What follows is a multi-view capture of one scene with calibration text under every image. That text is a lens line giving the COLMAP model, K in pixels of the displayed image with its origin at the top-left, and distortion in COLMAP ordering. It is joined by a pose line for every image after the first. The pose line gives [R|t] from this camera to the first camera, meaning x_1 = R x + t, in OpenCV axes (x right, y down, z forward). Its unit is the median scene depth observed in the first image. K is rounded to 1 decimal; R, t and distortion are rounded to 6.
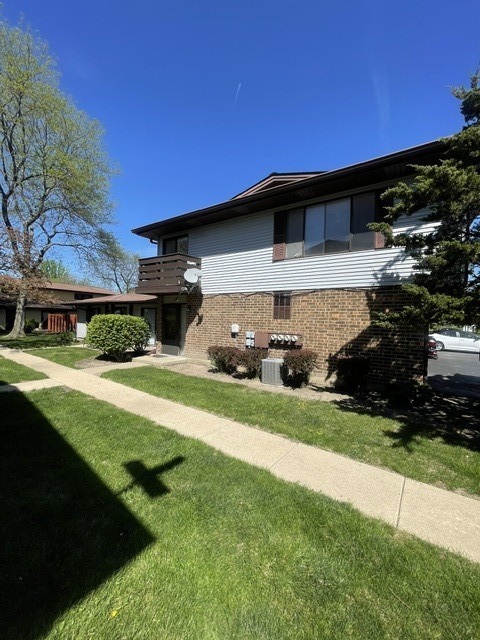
lens RADIAL K [[259.8, 0, 243.4], [0, 259.8, 320.9], [0, 0, 1]] dist [0.003965, 0.000230]
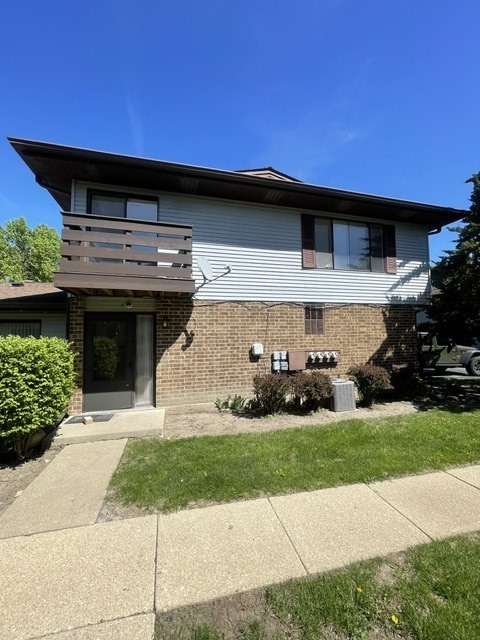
lens RADIAL K [[259.8, 0, 241.5], [0, 259.8, 318.3], [0, 0, 1]] dist [0.003965, 0.000230]
pose [[0.649794, 0.014454, 0.759973, -0.686558], [0.032025, 0.998411, -0.046370, -0.028048], [-0.759436, 0.054469, 0.648298, 0.608382]]
